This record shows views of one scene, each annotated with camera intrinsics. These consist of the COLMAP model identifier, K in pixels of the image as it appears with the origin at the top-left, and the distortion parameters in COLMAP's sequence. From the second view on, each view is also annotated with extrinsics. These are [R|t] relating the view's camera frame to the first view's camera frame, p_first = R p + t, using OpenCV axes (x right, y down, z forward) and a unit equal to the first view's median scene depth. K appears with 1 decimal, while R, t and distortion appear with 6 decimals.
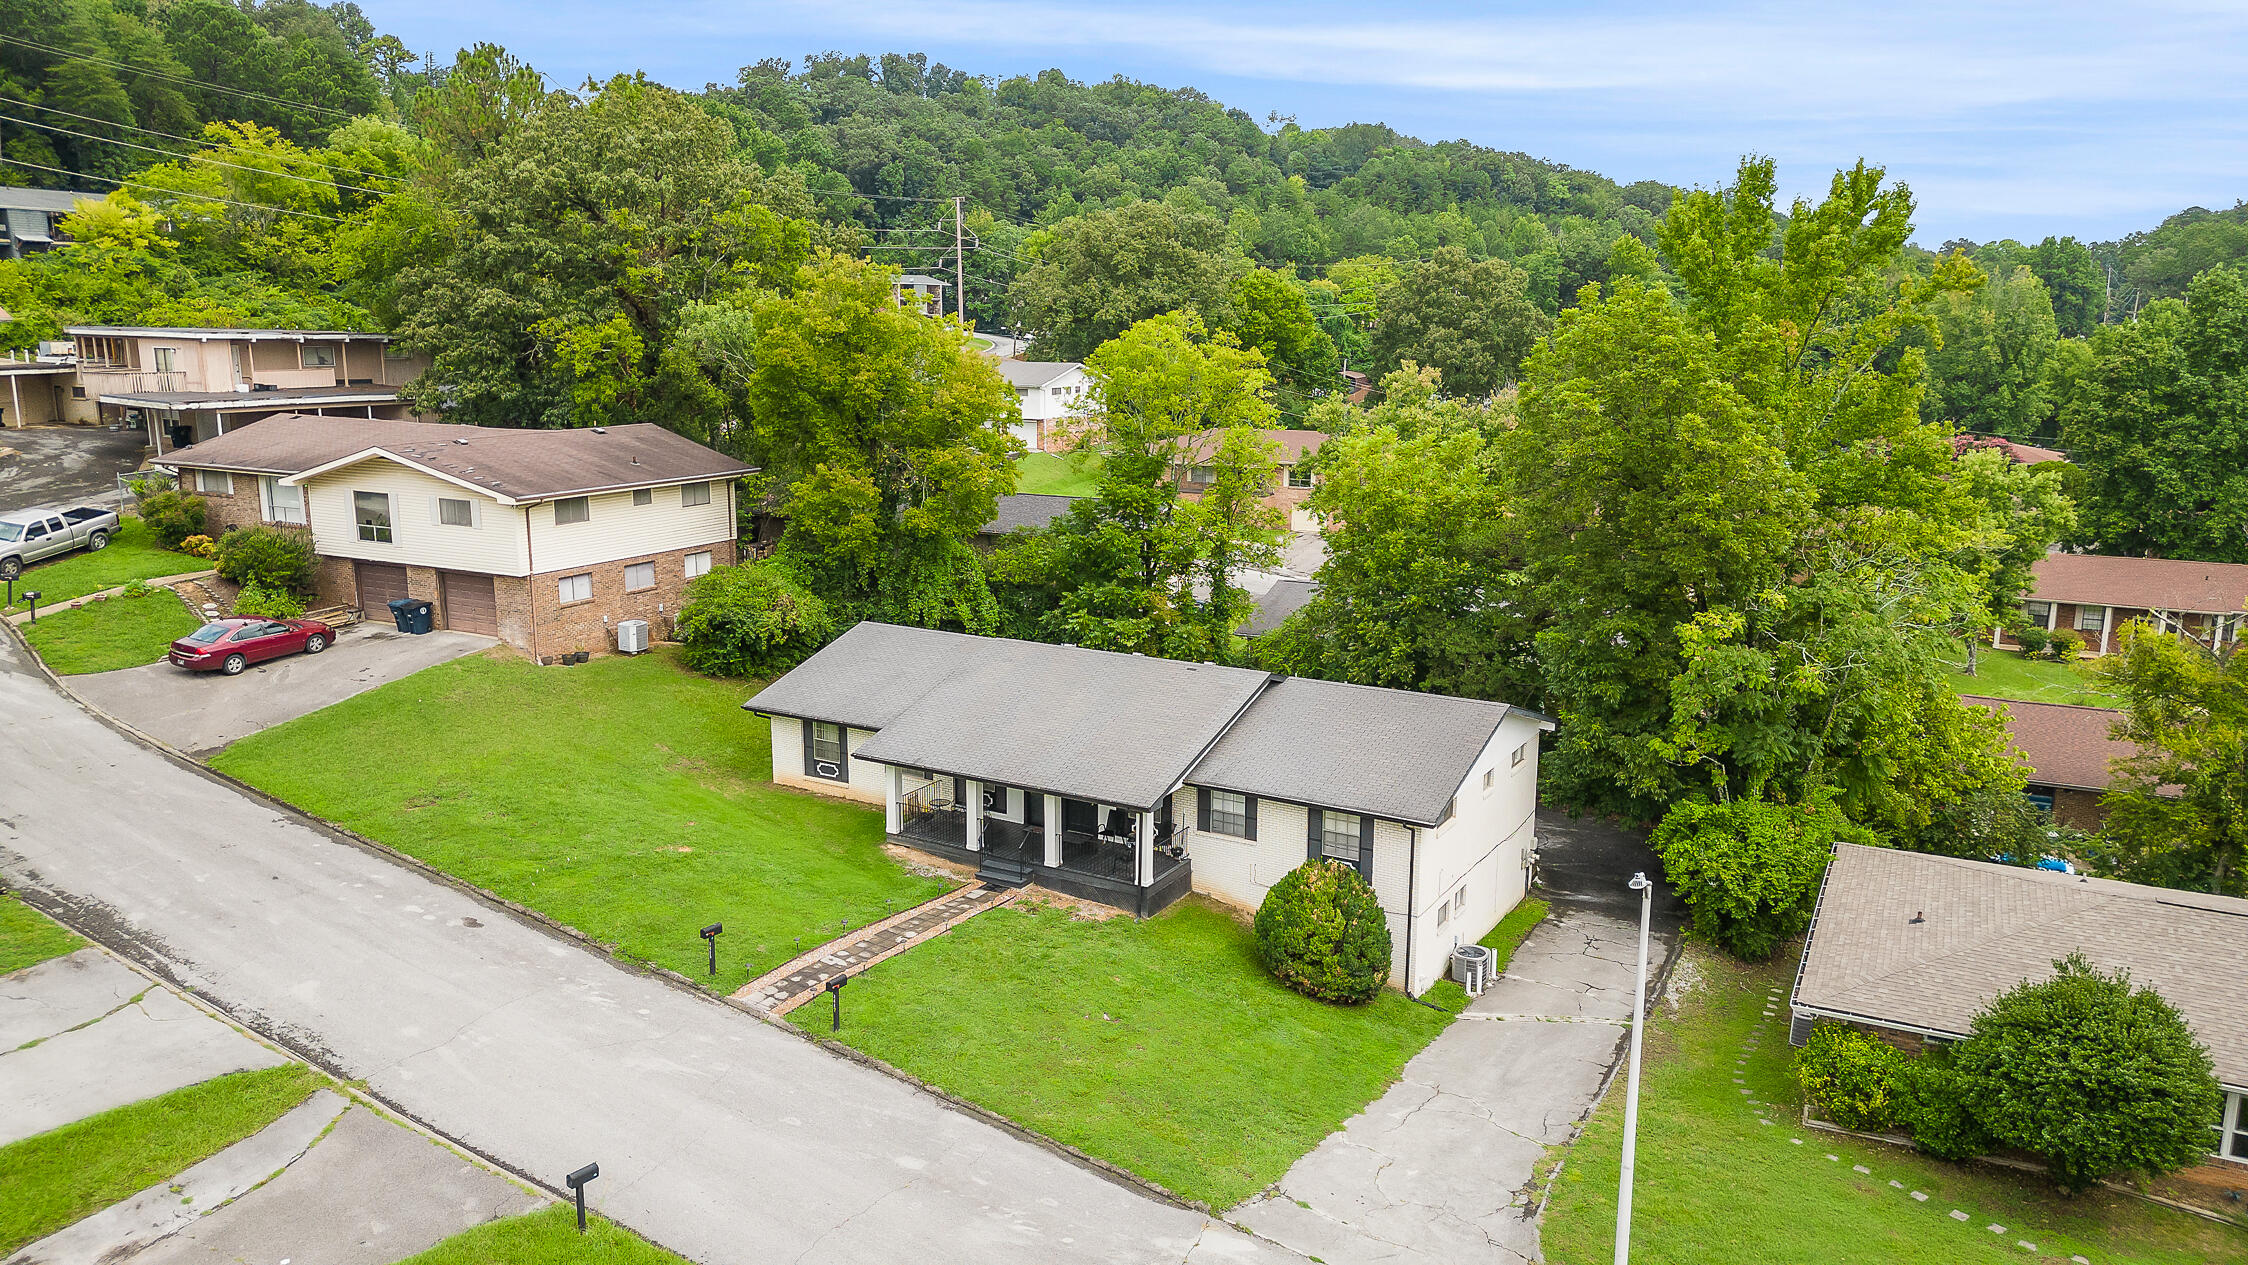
lens RADIAL K [[1582.9, 0, 1118.1], [0, 1582.9, 623.2], [0, 0, 1]] dist [0.074237, -0.067017]
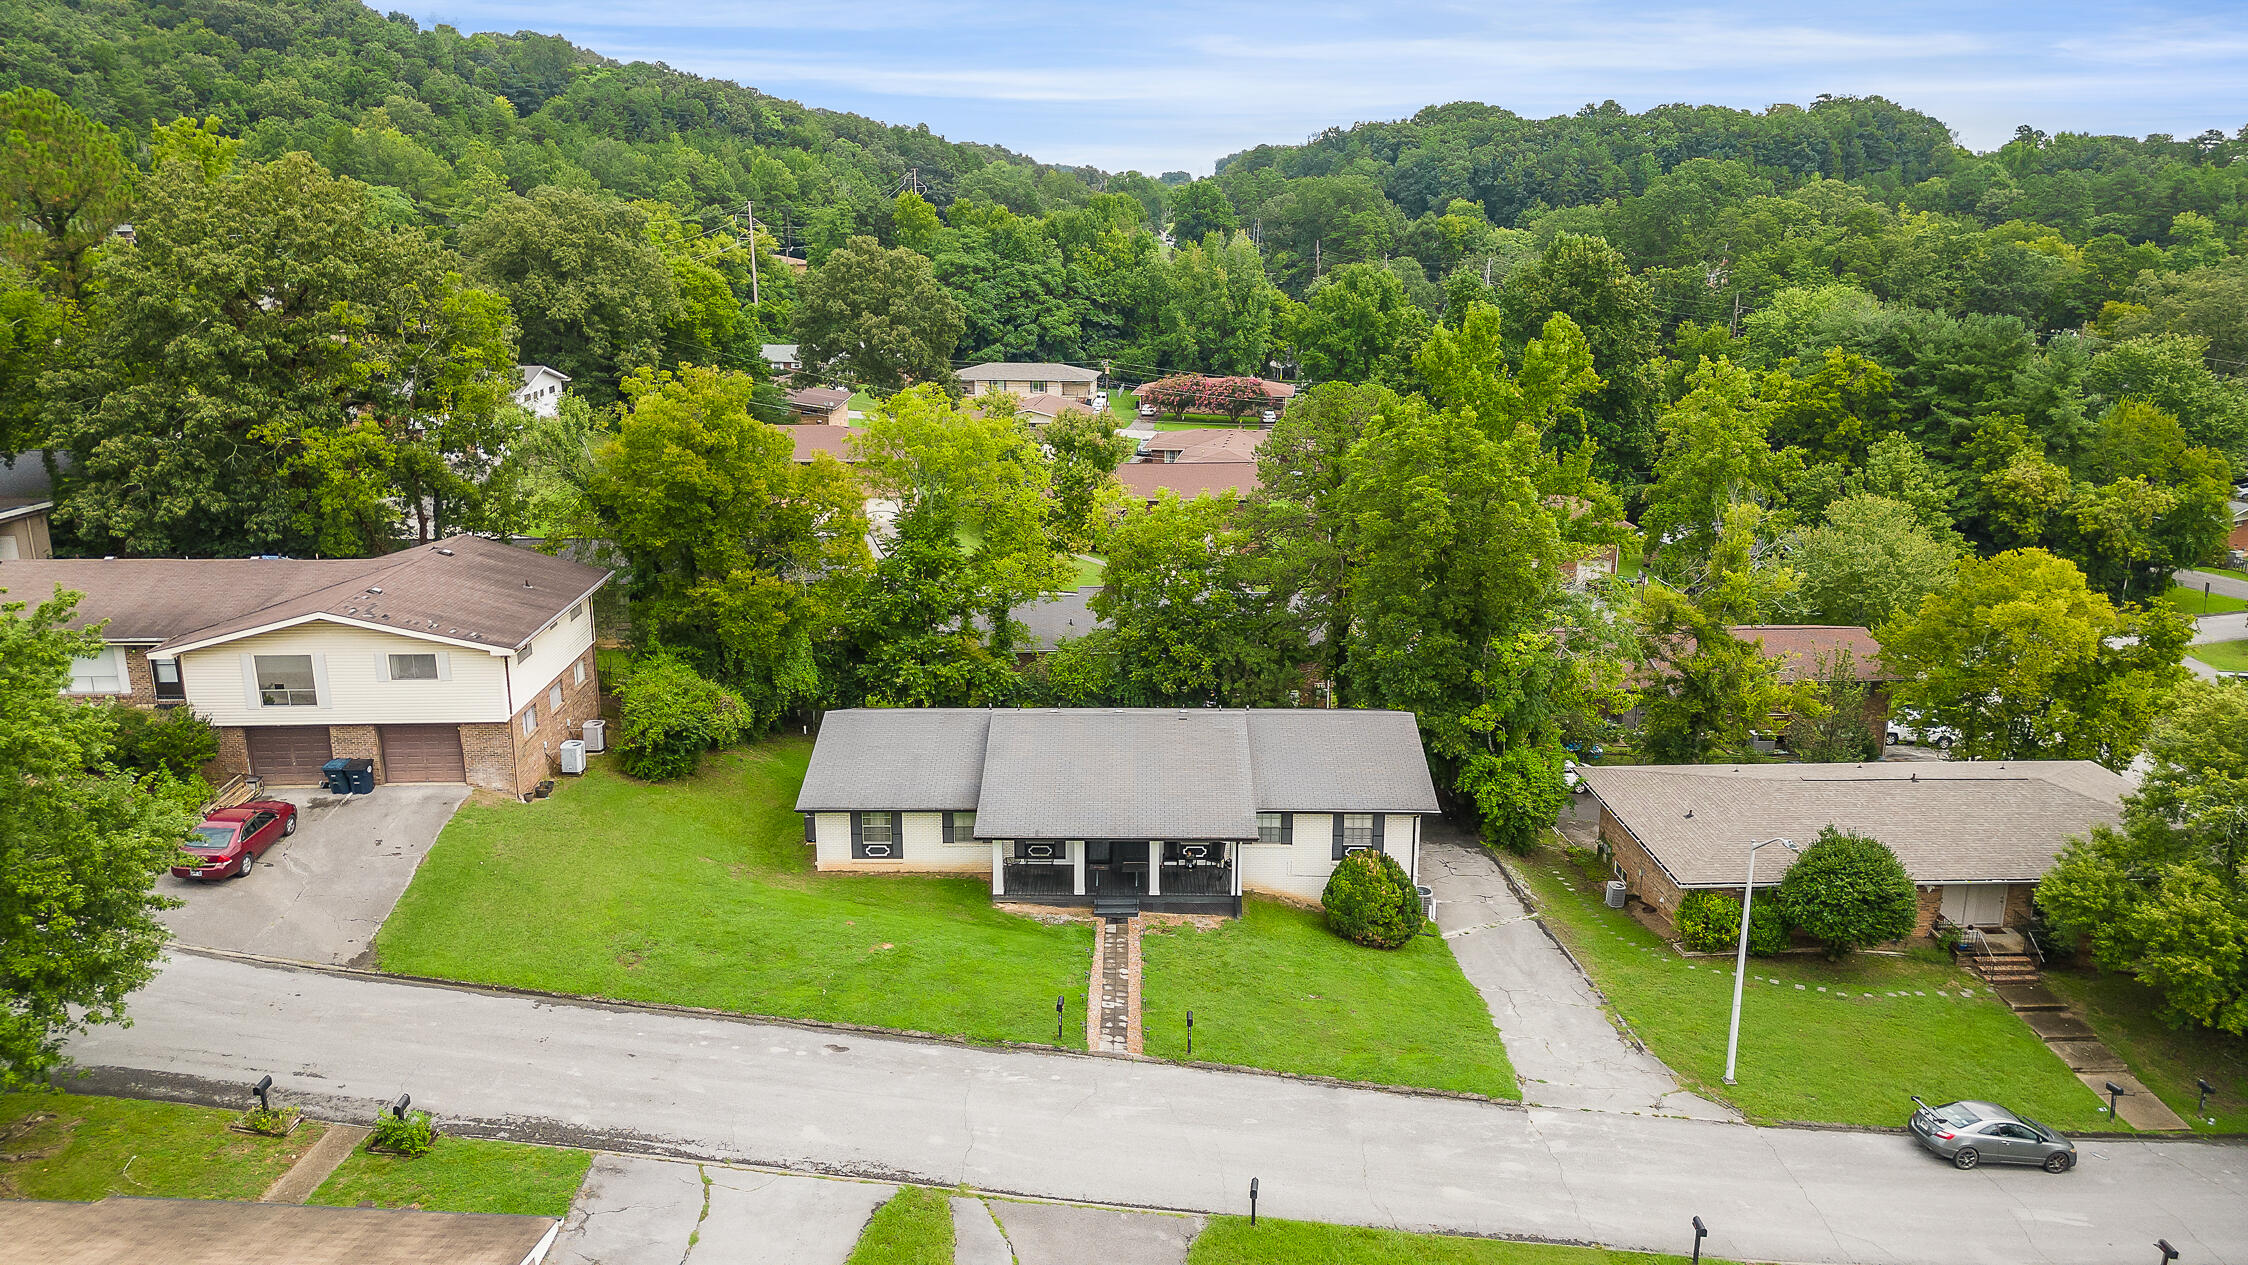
lens RADIAL K [[1582.9, 0, 1120.7], [0, 1582.9, 638.6], [0, 0, 1]] dist [0.074237, -0.067017]
pose [[0.867410, -0.133532, 0.479342, -0.643063], [0.100627, 0.990490, 0.093833, -0.171888], [-0.487313, -0.033157, 0.872598, -0.094719]]
